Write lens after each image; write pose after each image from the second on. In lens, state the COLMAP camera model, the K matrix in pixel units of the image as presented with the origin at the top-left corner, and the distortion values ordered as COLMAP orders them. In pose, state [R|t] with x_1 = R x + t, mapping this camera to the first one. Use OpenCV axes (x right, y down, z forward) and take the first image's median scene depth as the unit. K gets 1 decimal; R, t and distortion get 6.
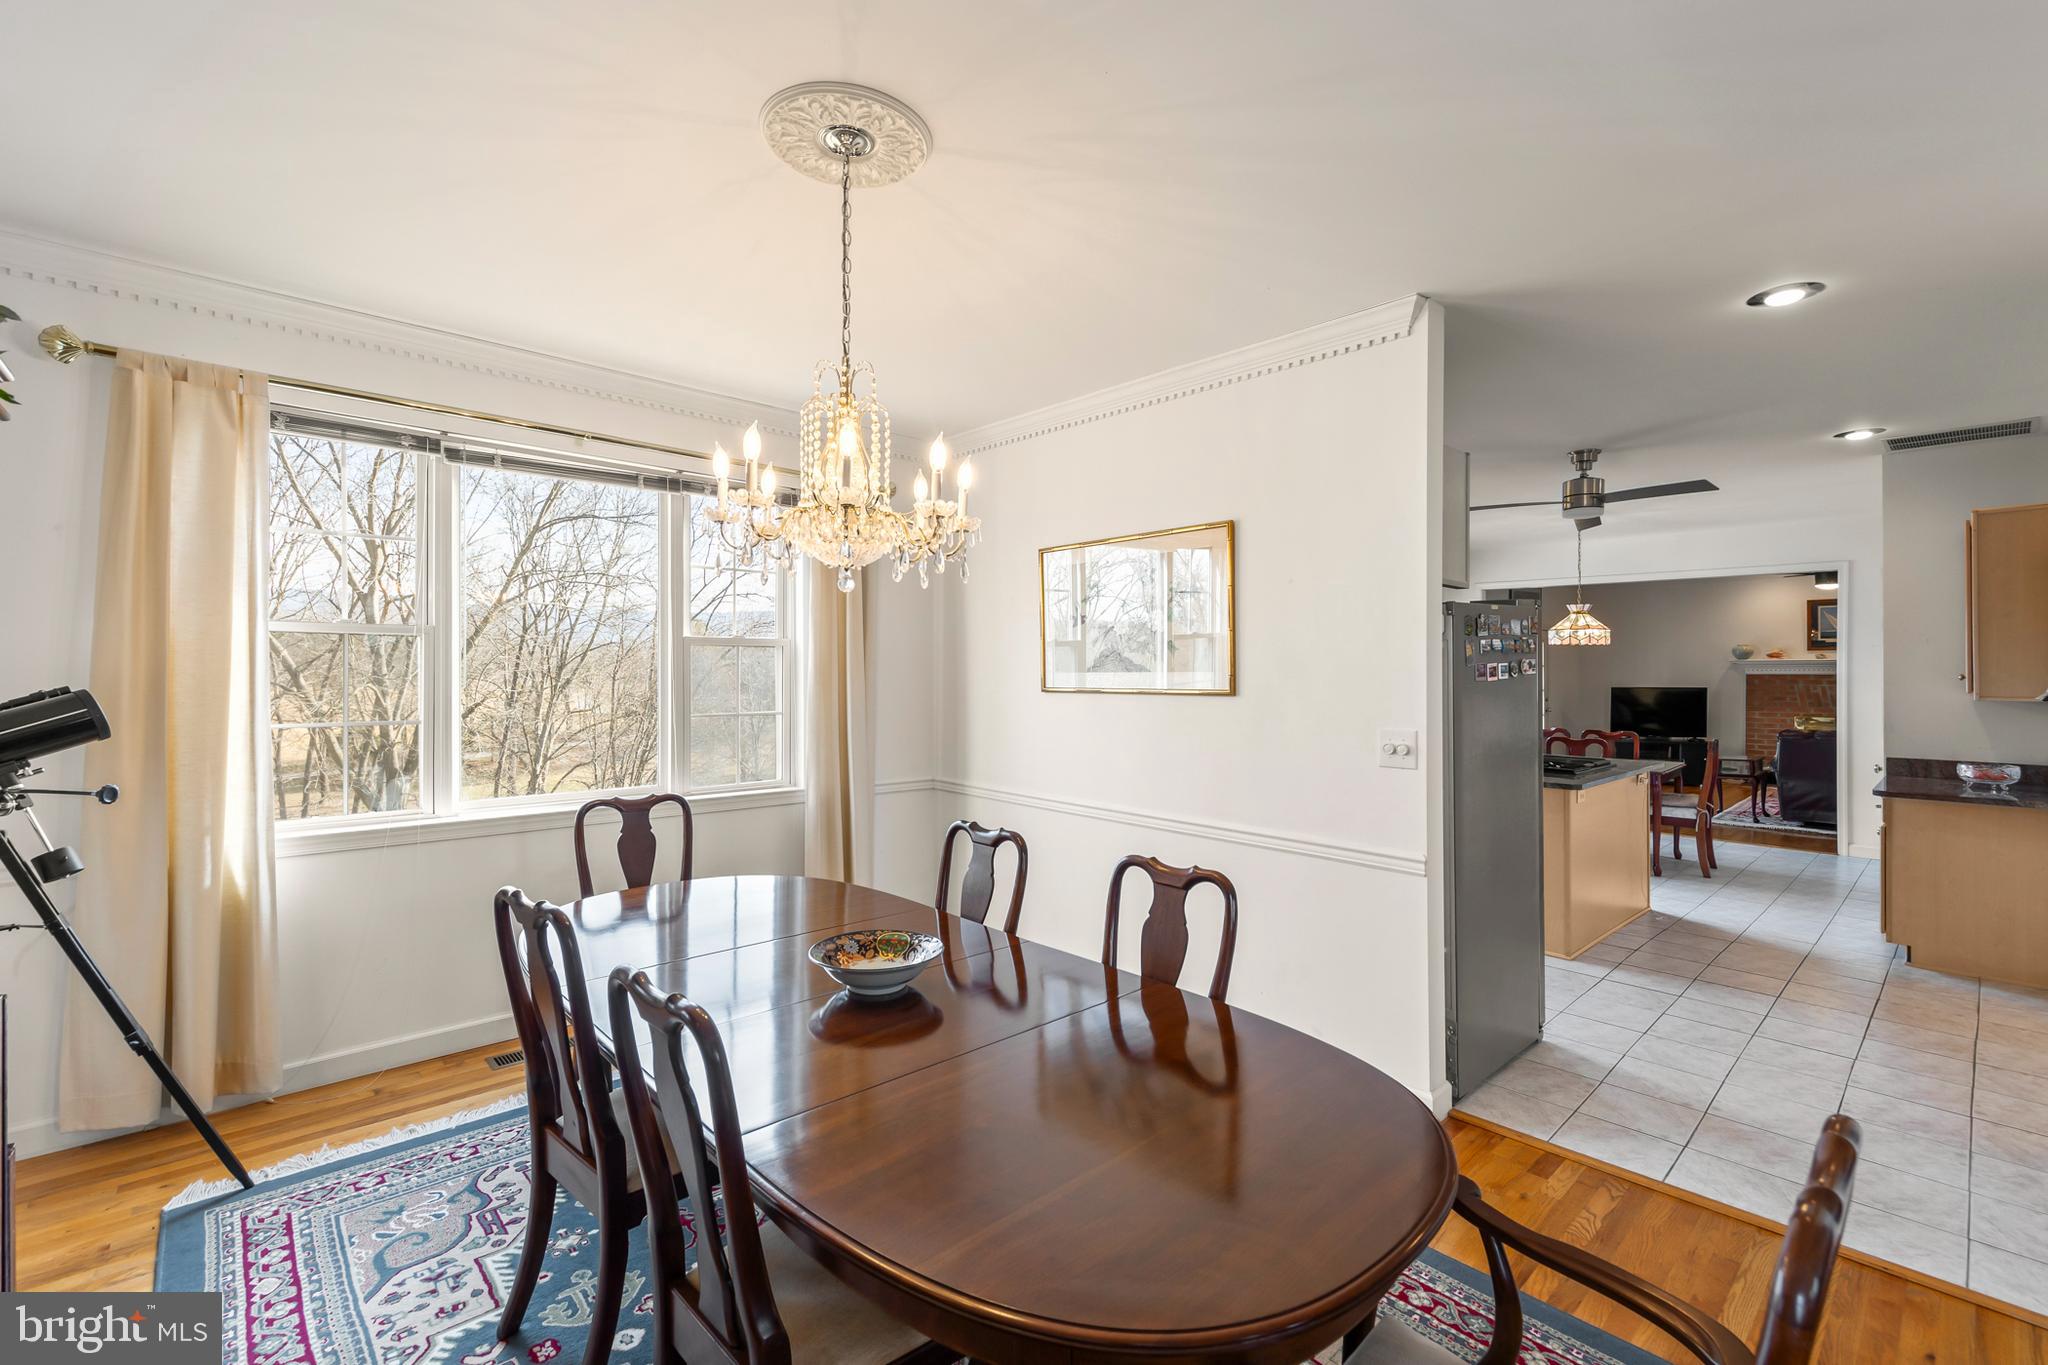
lens RADIAL K [[889.3, 0, 1015.5], [0, 889.3, 676.4], [0, 0, 1]] dist [-0.000211, 0.000060]
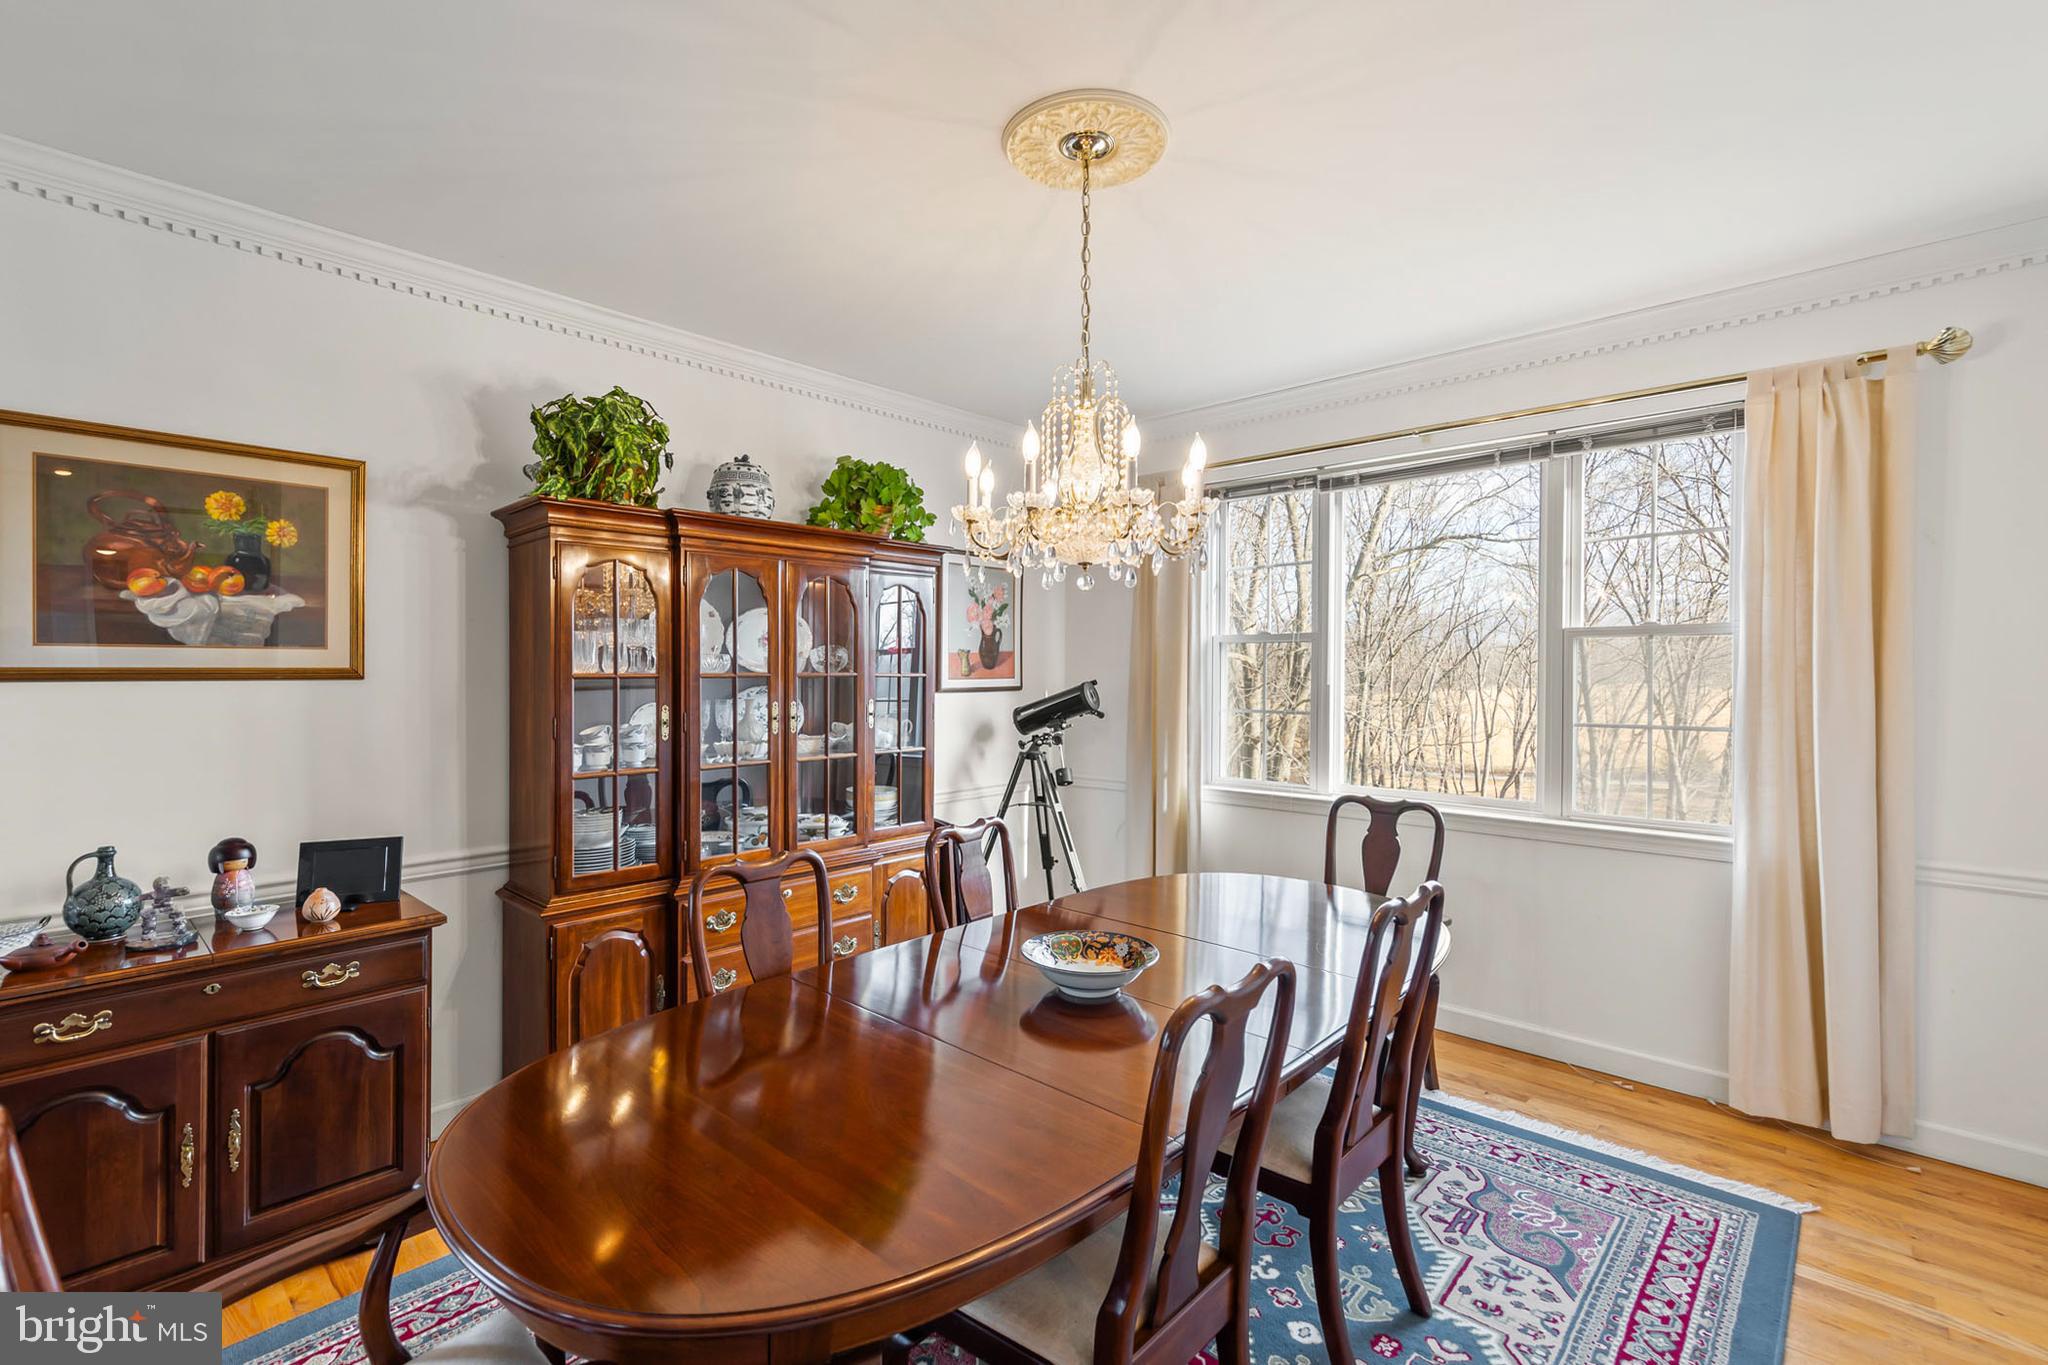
lens RADIAL K [[900.2, 0, 1025.3], [0, 900.2, 679.2], [0, 0, 1]] dist [0.002441, -0.000247]
pose [[0.077876, 0.000294, -0.996963, 0.521562], [-0.009246, 0.999957, -0.000427, 0.009064], [0.996920, 0.009251, 0.077875, 0.531453]]
